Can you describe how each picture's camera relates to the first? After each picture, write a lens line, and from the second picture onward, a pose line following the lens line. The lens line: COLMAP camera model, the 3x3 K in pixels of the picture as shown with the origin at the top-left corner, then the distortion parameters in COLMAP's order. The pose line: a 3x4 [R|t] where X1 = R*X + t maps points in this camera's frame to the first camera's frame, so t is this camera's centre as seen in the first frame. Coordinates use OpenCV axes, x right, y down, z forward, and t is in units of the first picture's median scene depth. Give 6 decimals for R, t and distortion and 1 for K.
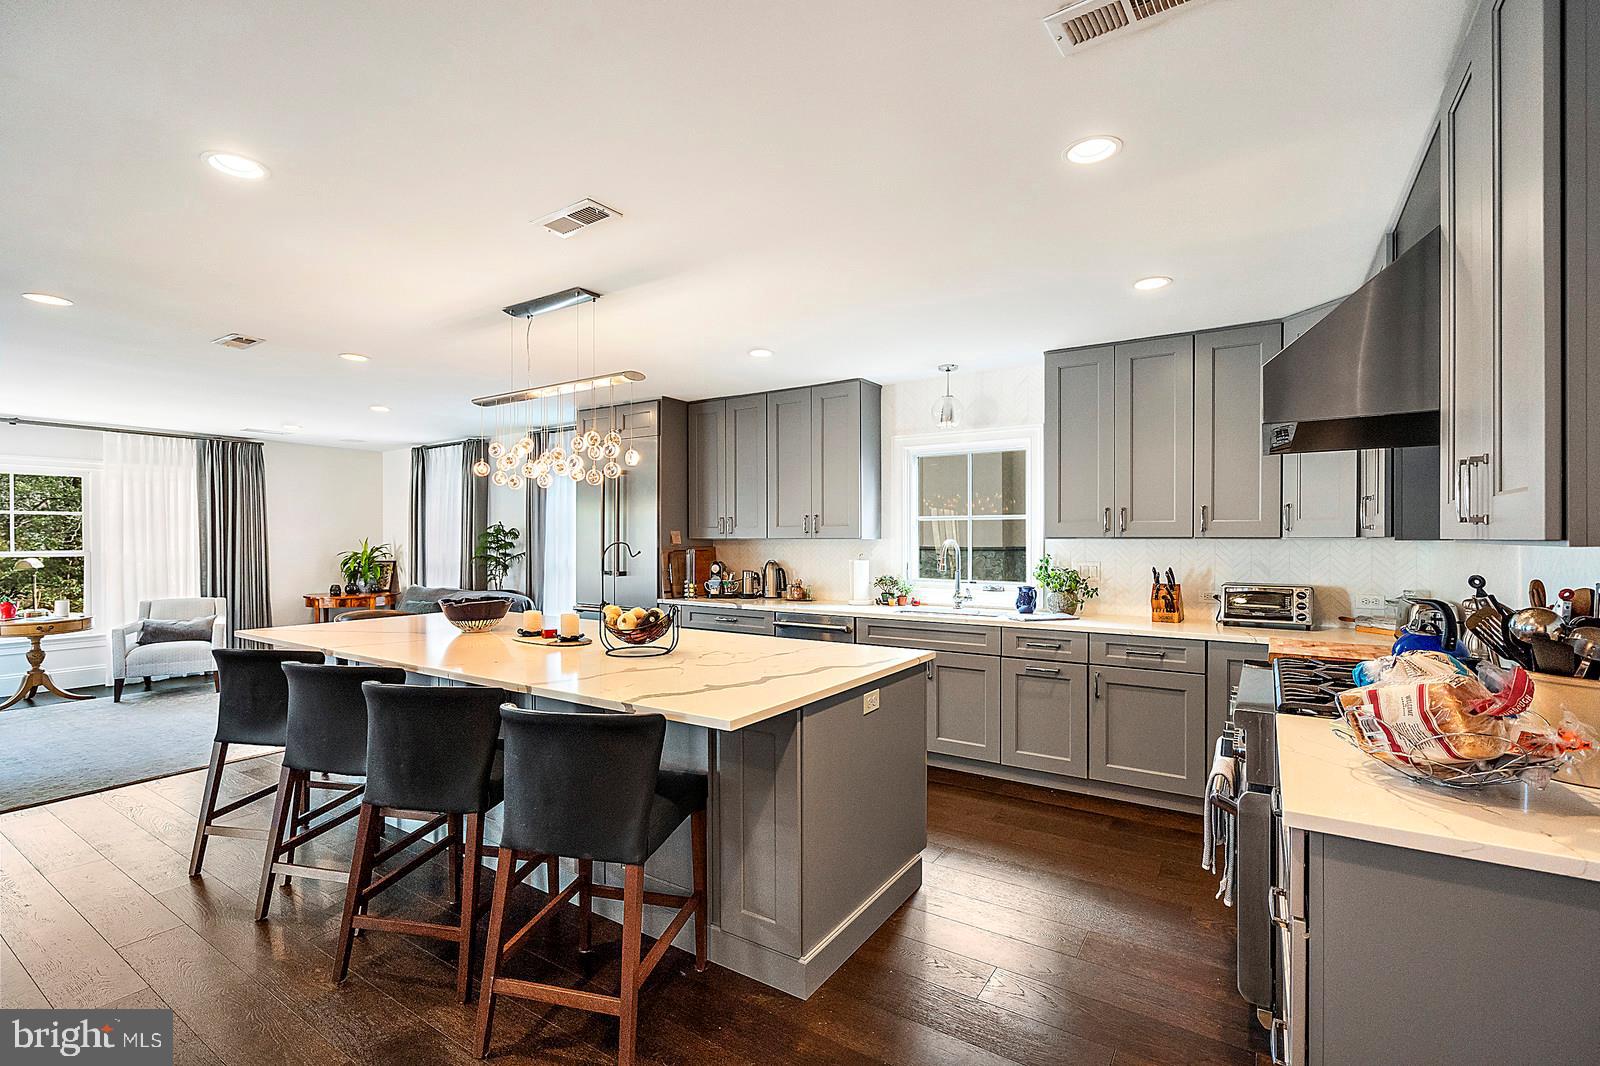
lens RADIAL K [[717.8, 0, 802.7], [0, 717.8, 542.7], [0, 0, 1]] dist [-0.002405, -0.000109]
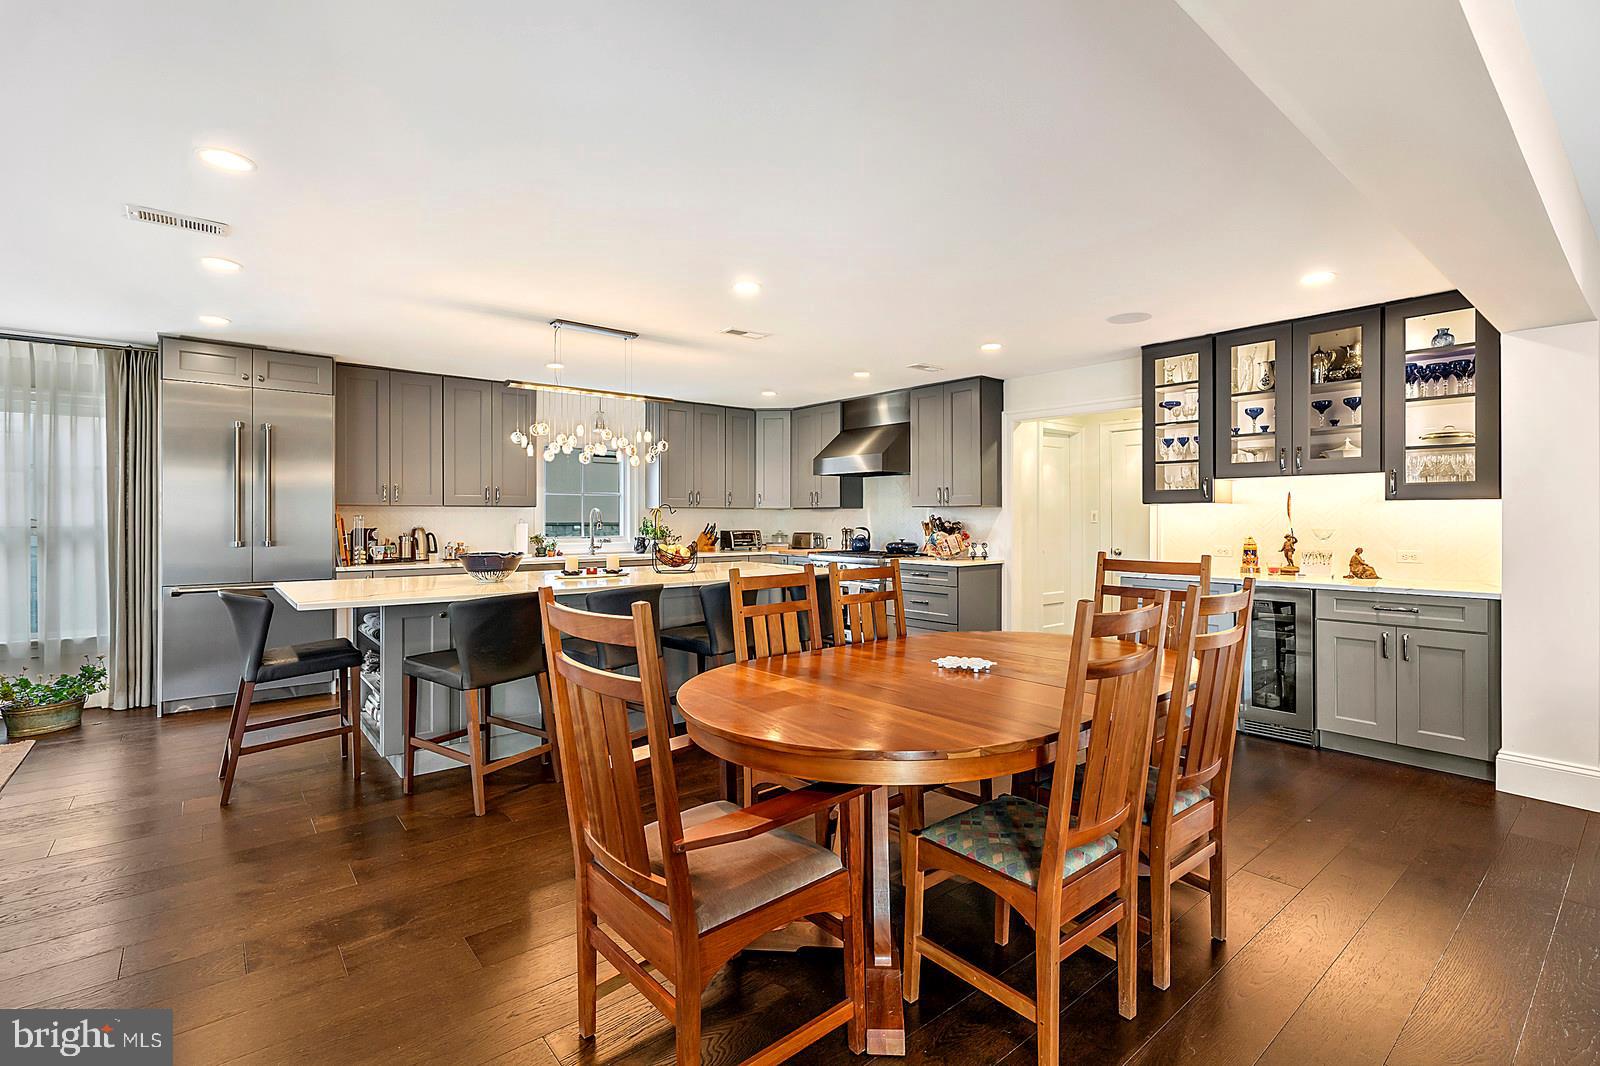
lens RADIAL K [[736.6, 0, 804.1], [0, 736.6, 514.5], [0, 0, 1]] dist [-0.009913, 0.000327]
pose [[0.292674, 0.006867, 0.956187, -1.037136], [0.006361, 0.999938, -0.009129, 0.023453], [-0.956191, 0.008754, 0.292613, 0.135060]]
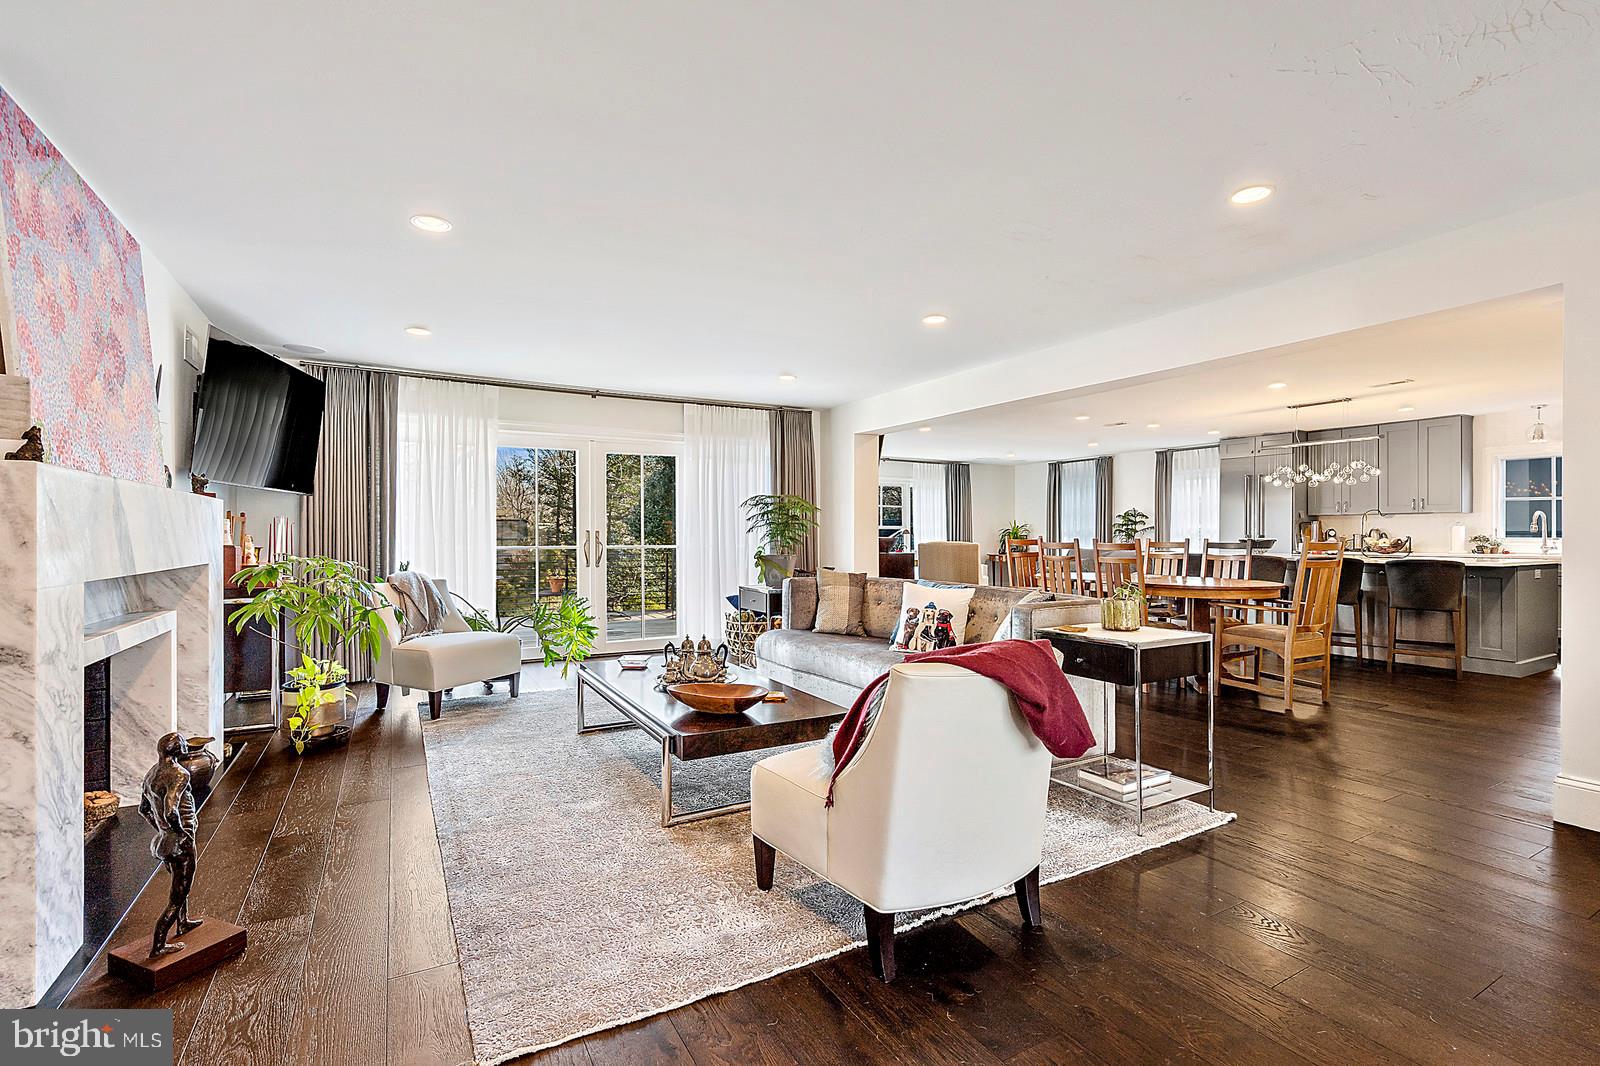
lens RADIAL K [[725.2, 0, 803.3], [0, 725.2, 530.6], [0, 0, 1]] dist [-0.001416, 0.000639]
pose [[0.890613, 0.000594, -0.454762, -0.494024], [-0.004975, 0.999952, -0.008435, 0.056309], [0.454735, 0.009775, 0.890573, -1.128574]]
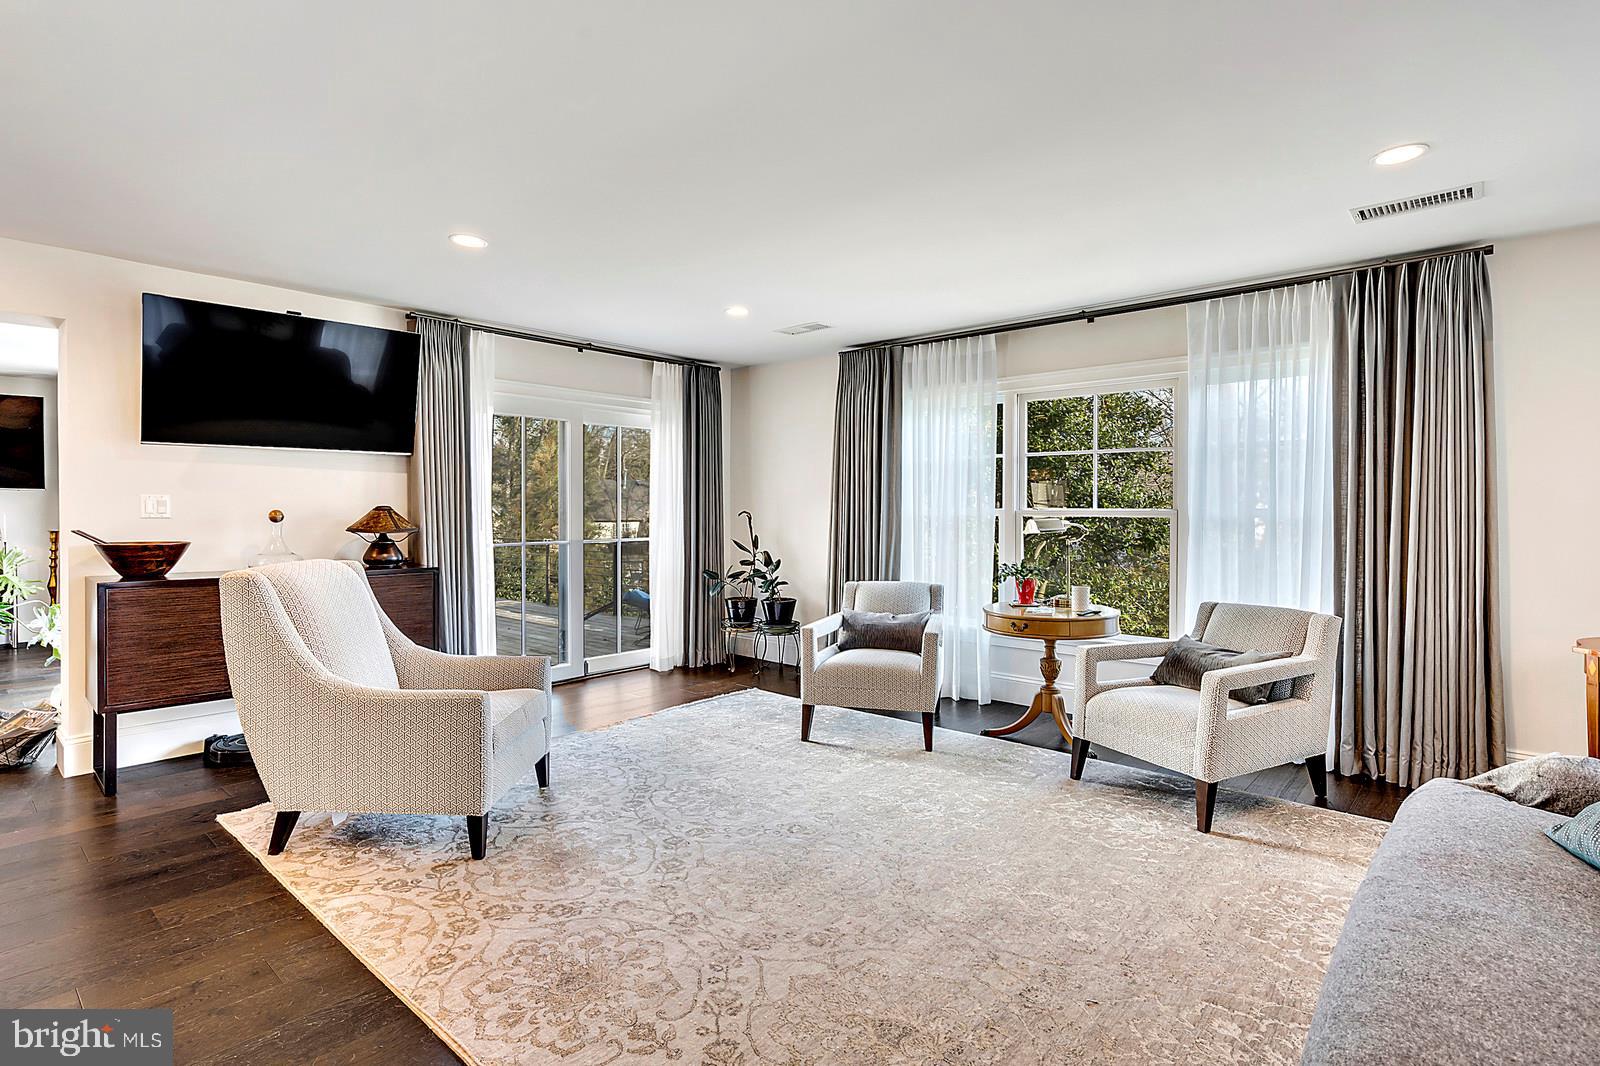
lens RADIAL K [[796.6, 0, 802.1], [0, 796.6, 512.7], [0, 0, 1]] dist [0.000835, -0.000016]
pose [[-0.147883, 0.007026, -0.988980, -0.383145], [-0.008983, 0.999924, 0.008447, 0.016238], [0.988964, 0.010133, -0.147809, 1.066422]]
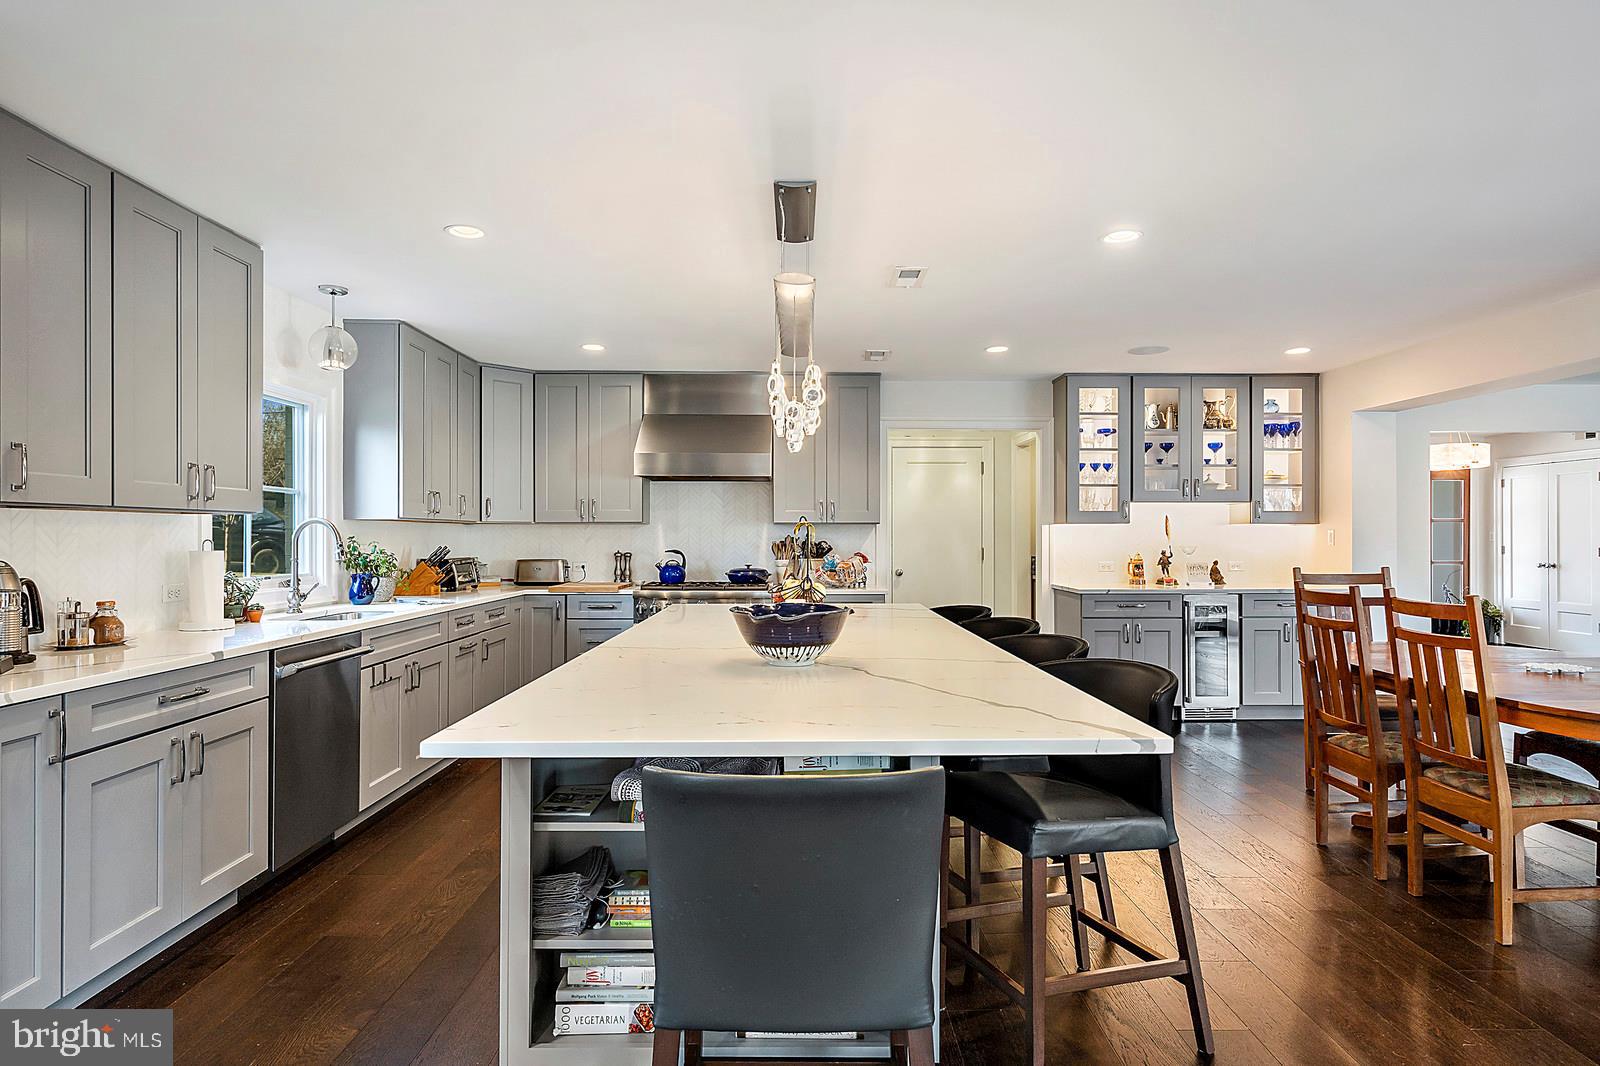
lens RADIAL K [[872.7, 0, 805.2], [0, 872.7, 531.9], [0, 0, 1]] dist [0.009101, 0.000263]
pose [[-0.559237, 0.007610, 0.828973, -0.763411], [0.007752, 0.999962, -0.003950, 0.016190], [-0.828972, 0.004217, -0.559274, 1.007666]]
